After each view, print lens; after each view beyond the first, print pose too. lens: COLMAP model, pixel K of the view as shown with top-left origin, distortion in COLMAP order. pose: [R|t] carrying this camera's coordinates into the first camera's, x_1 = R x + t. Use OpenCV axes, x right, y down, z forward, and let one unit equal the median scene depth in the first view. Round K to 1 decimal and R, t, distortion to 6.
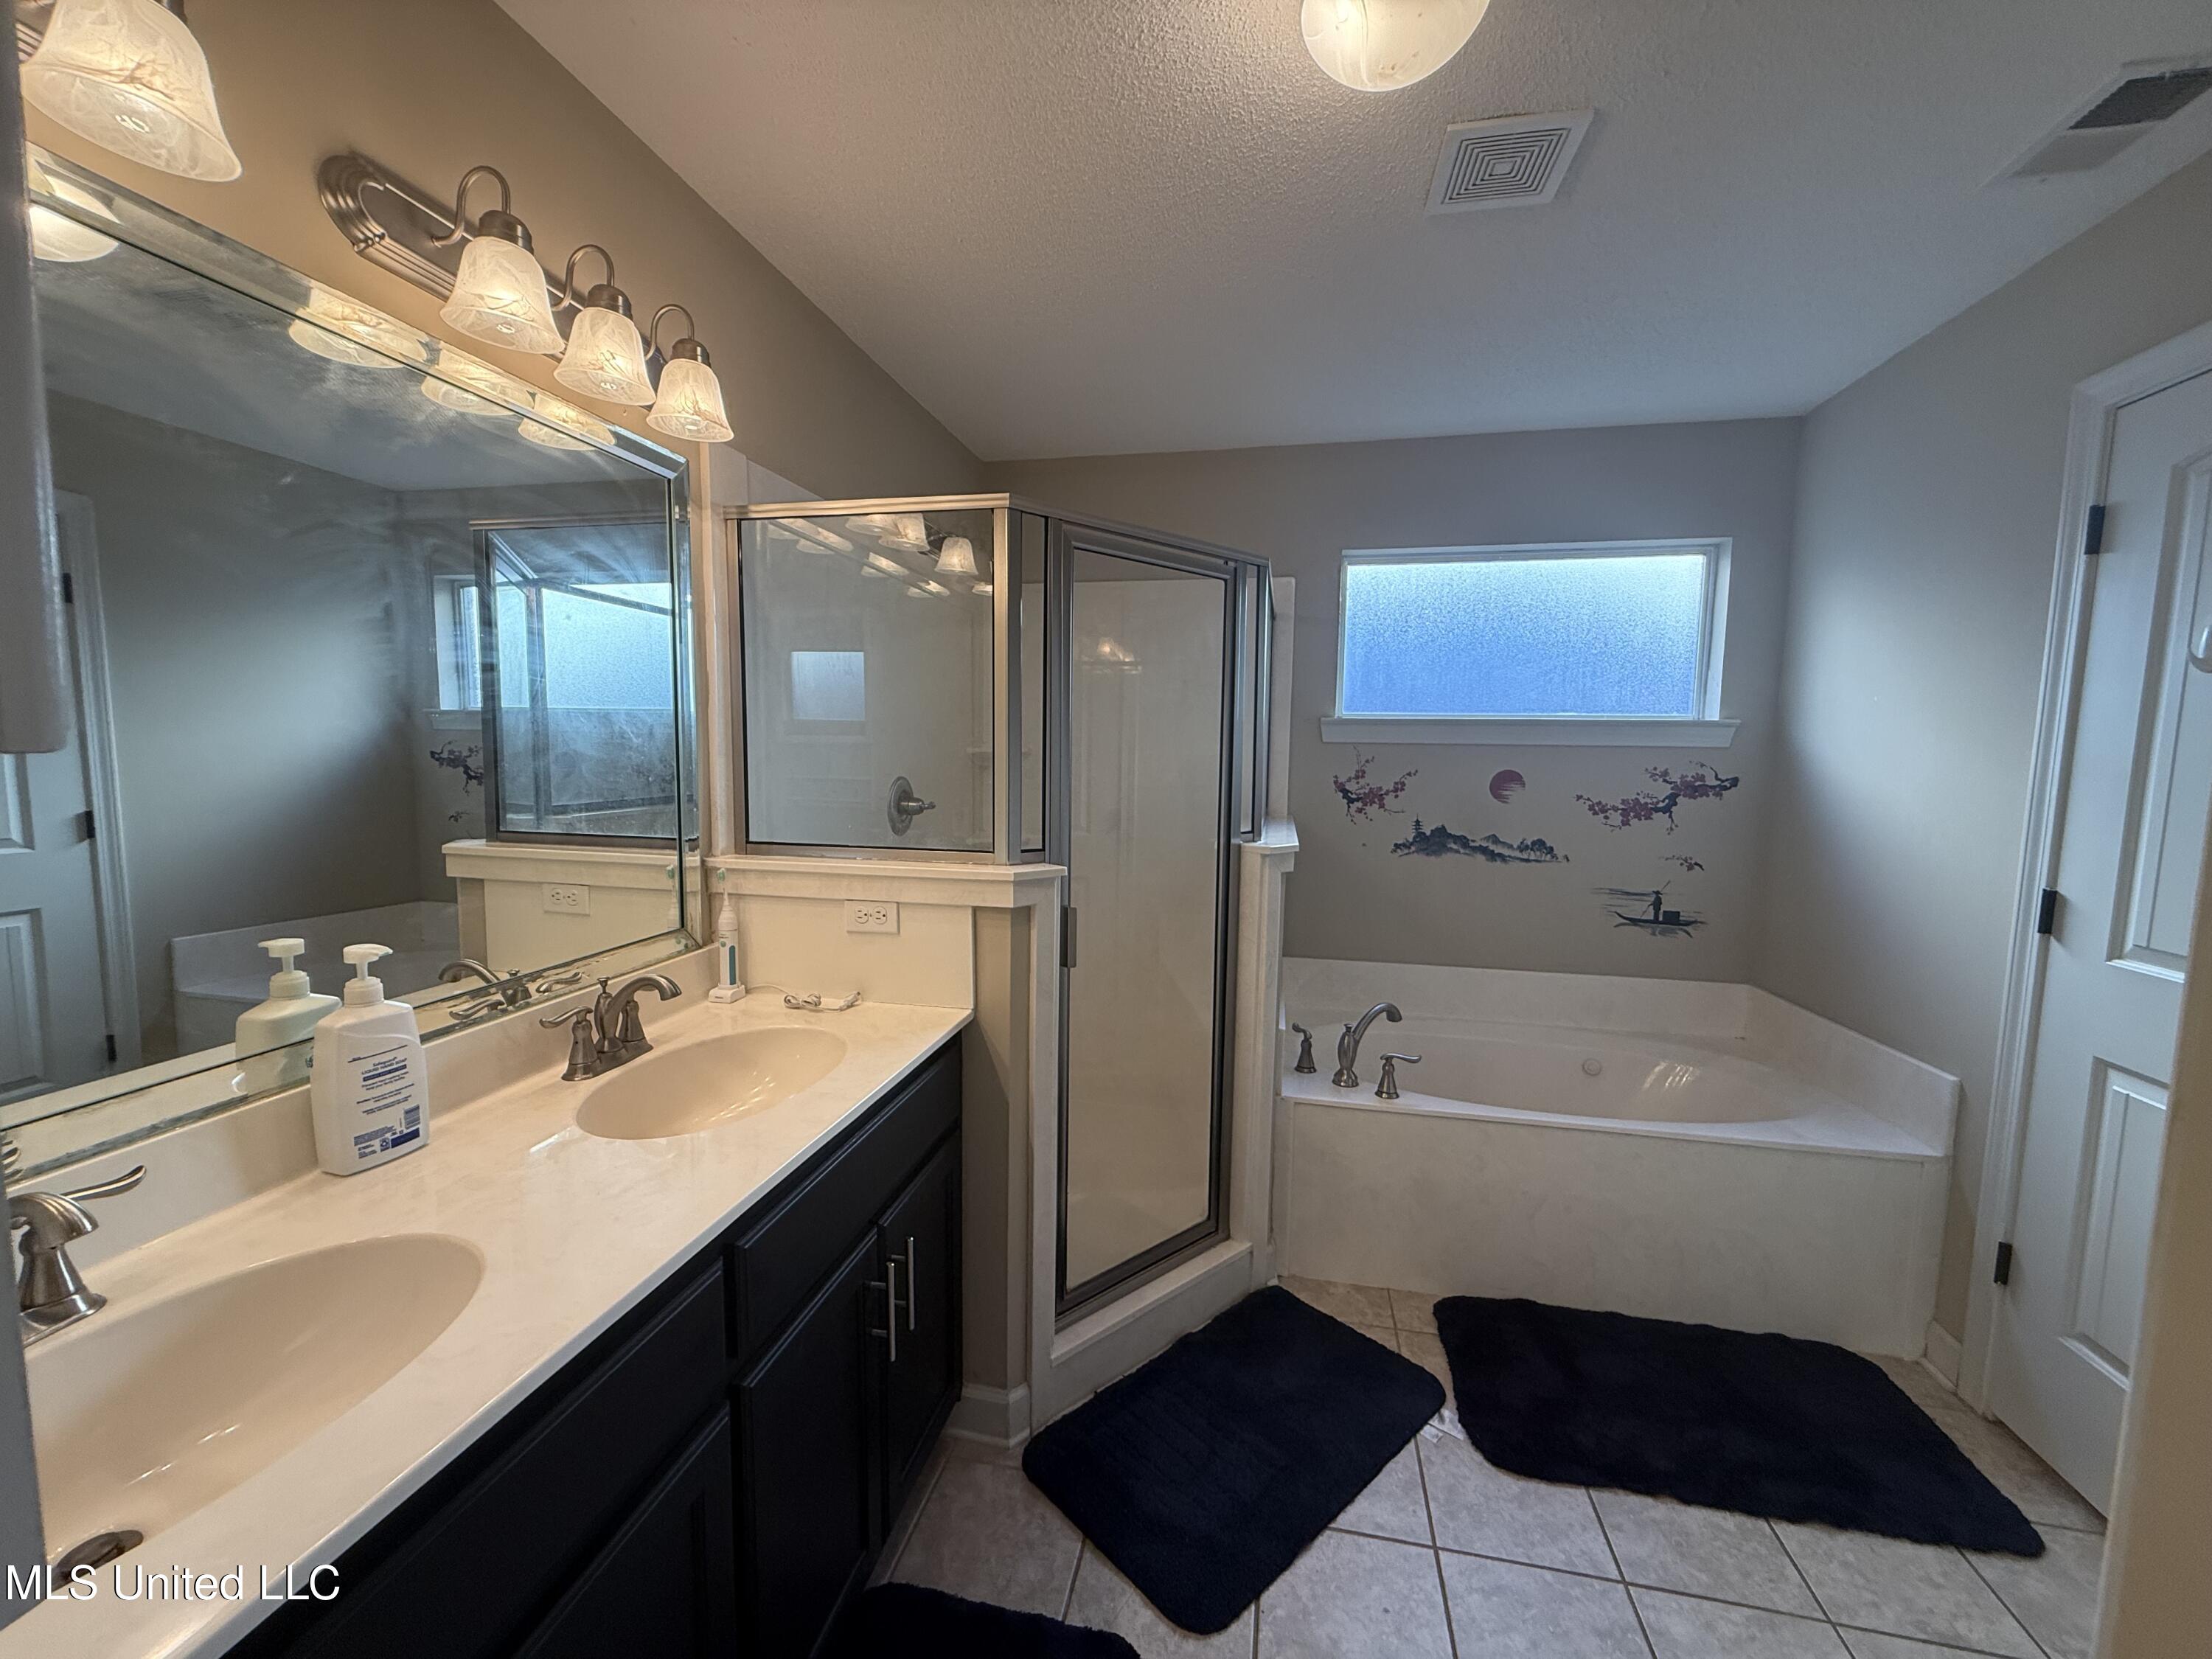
lens RADIAL K [[883.3, 0, 1098.3], [0, 883.3, 830.1], [0, 0, 1]] dist [-0.002134, 0.001191]
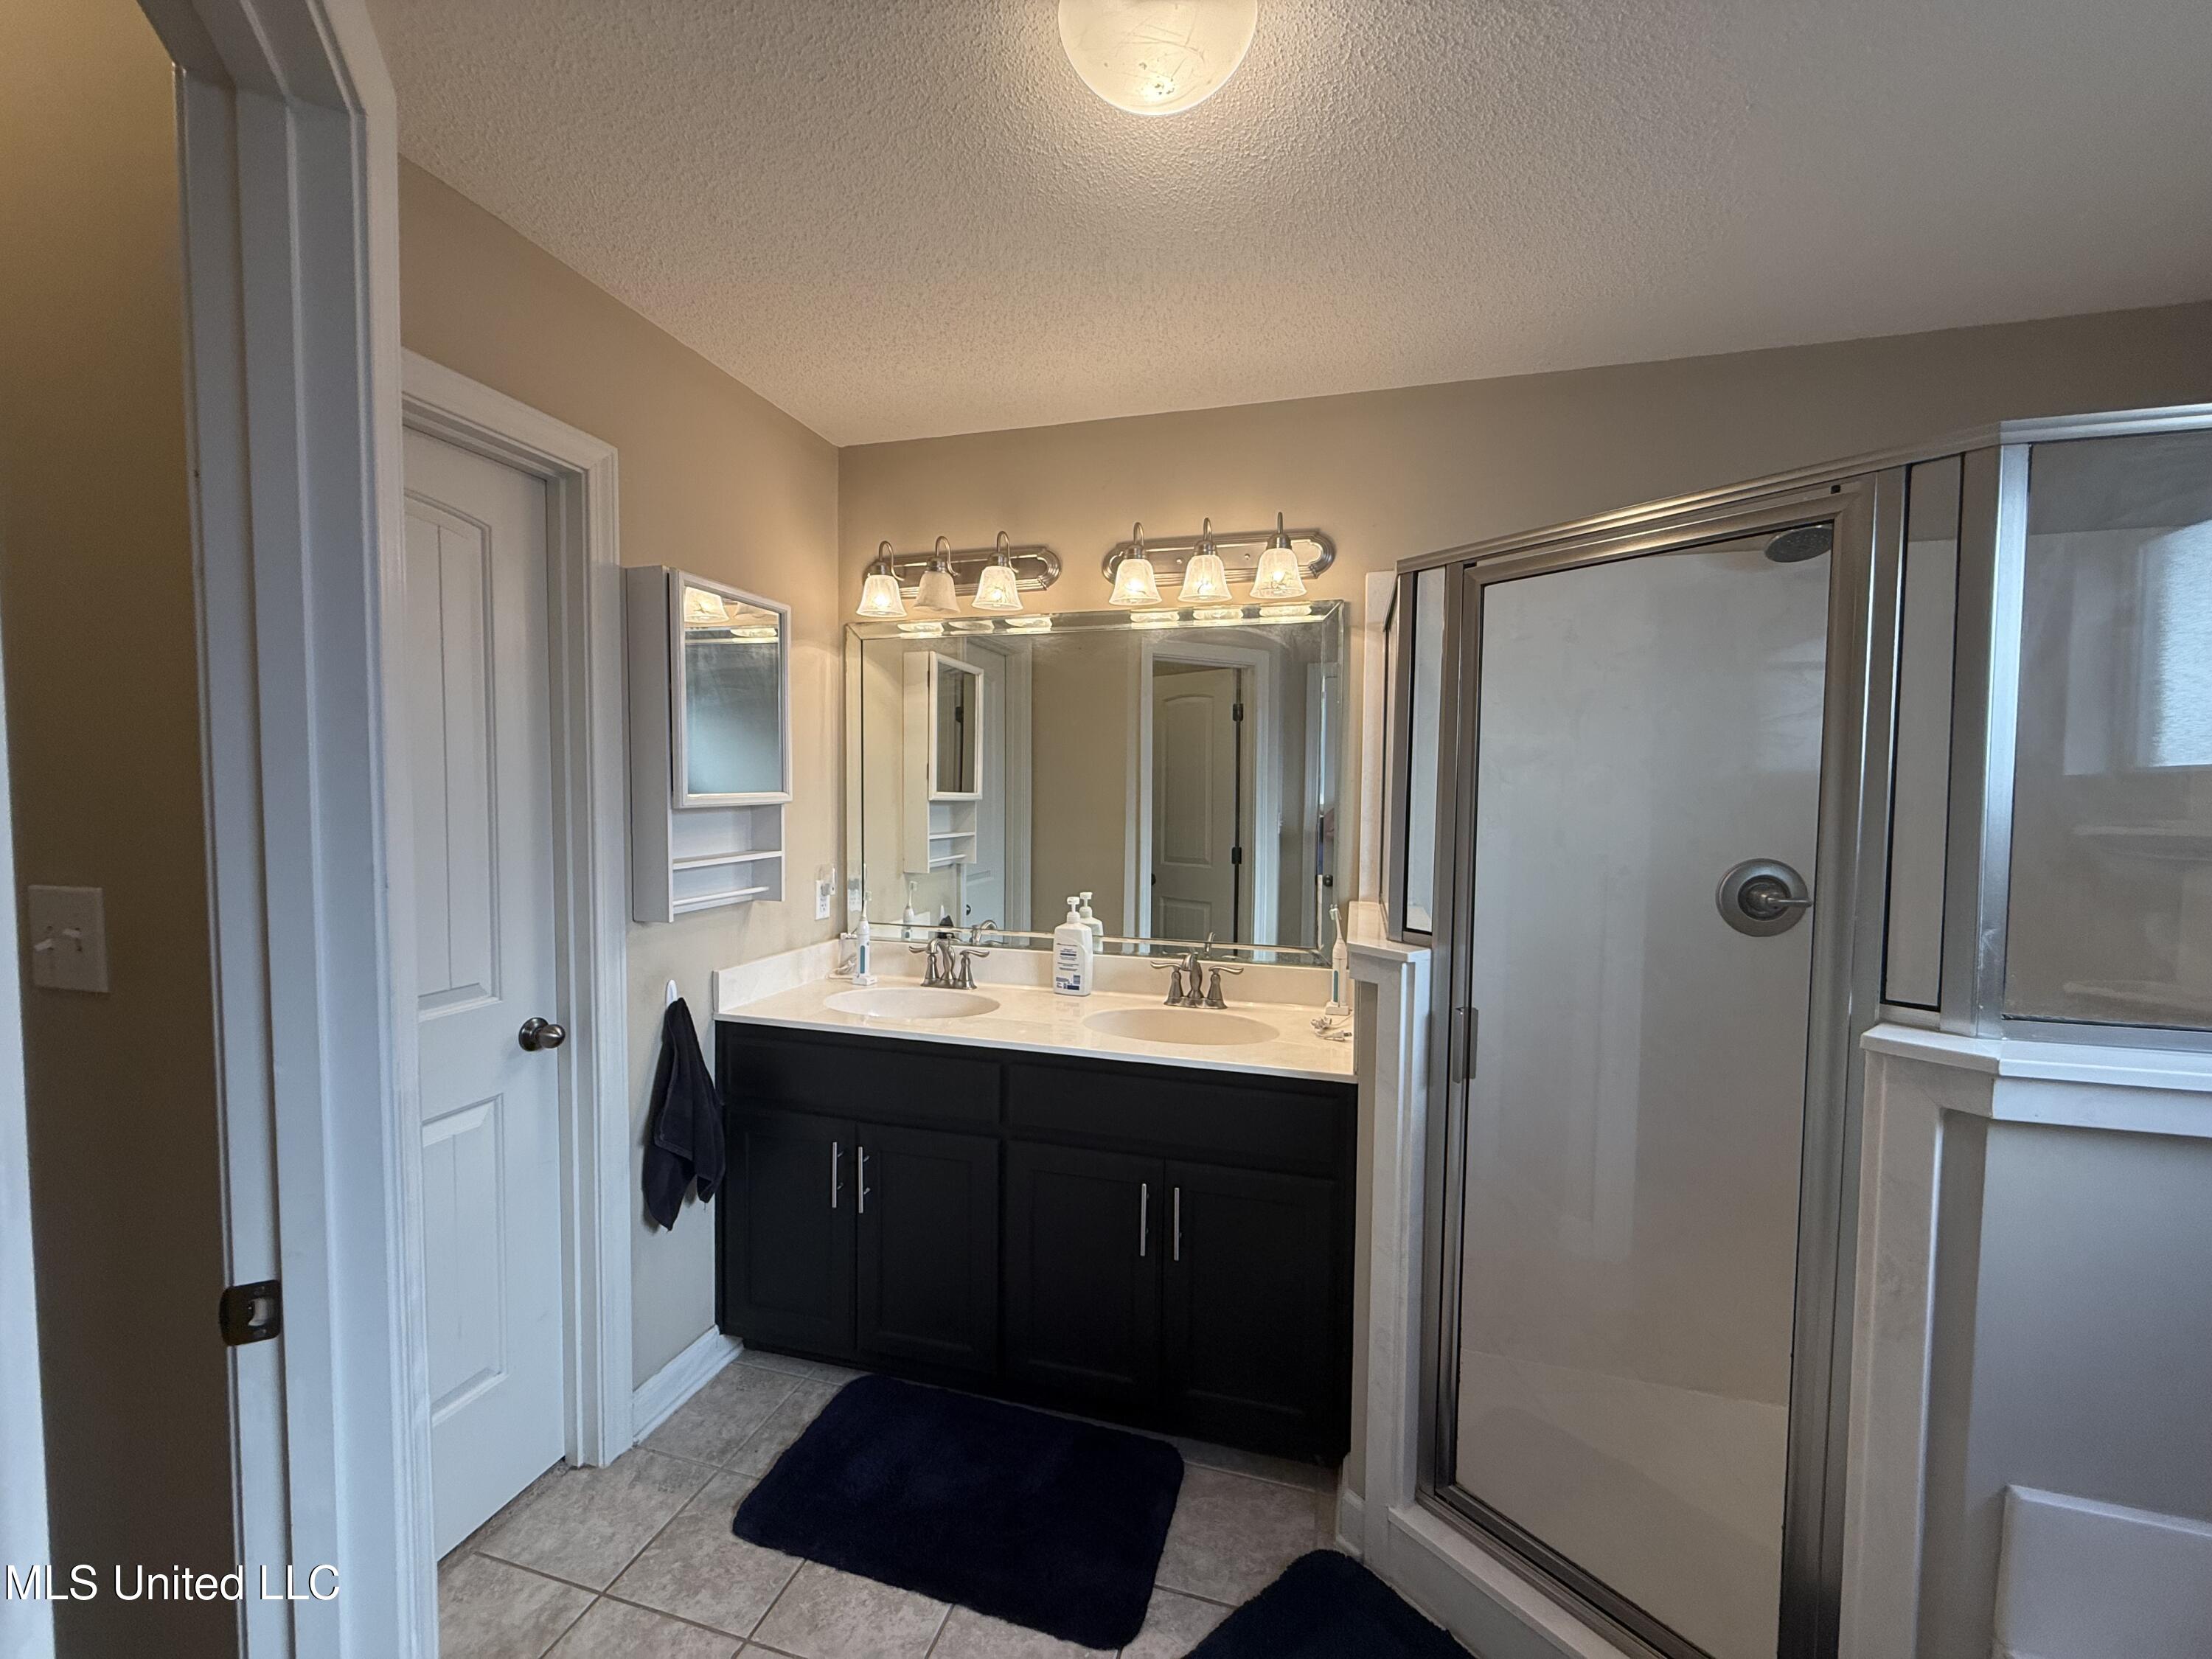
lens RADIAL K [[883.3, 0, 1103.4], [0, 883.3, 829.6], [0, 0, 1]] dist [-0.002134, 0.001191]
pose [[-0.073338, 0.030722, -0.996834, 0.688439], [-0.104849, 0.993749, 0.038341, -0.066423], [0.991780, 0.107329, -0.069659, 0.587343]]
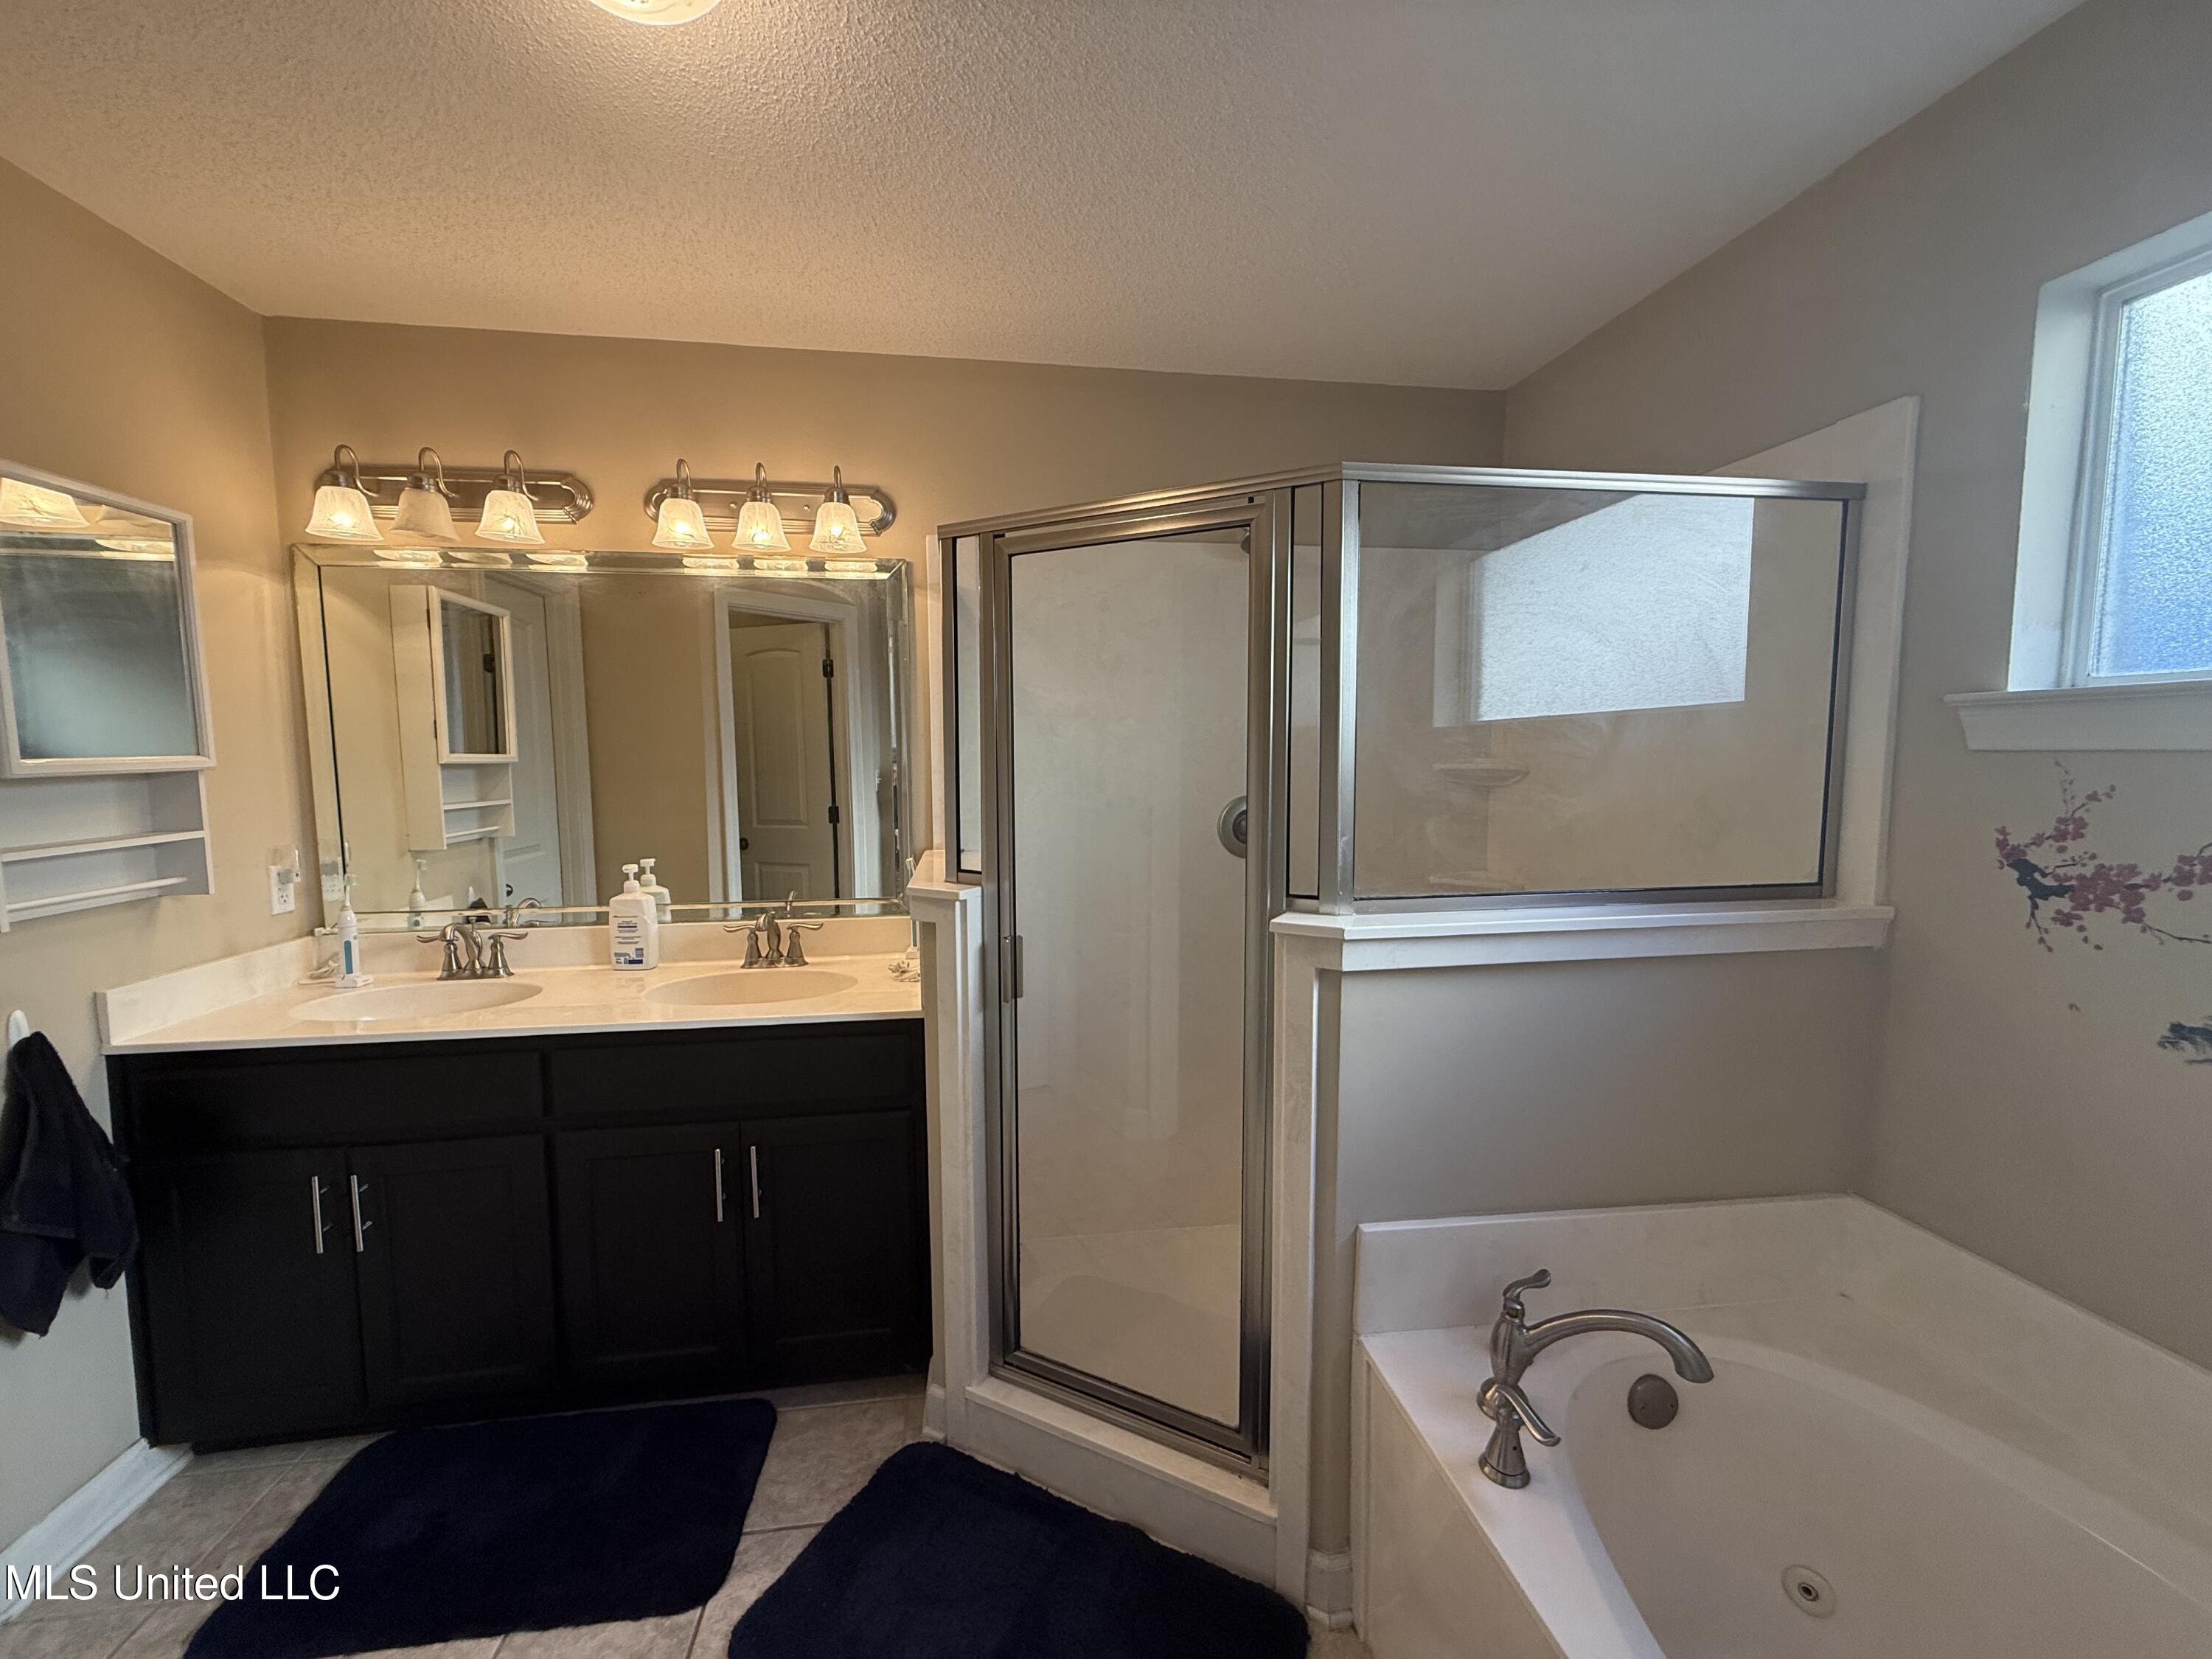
lens RADIAL K [[883.3, 0, 1104.8], [0, 883.3, 829.5], [0, 0, 1]] dist [-0.002134, 0.001191]
pose [[0.344210, 0.068903, -0.936361, 0.732474], [-0.078789, 0.995906, 0.044322, -0.065081], [0.935581, 0.058519, 0.348229, 0.637449]]
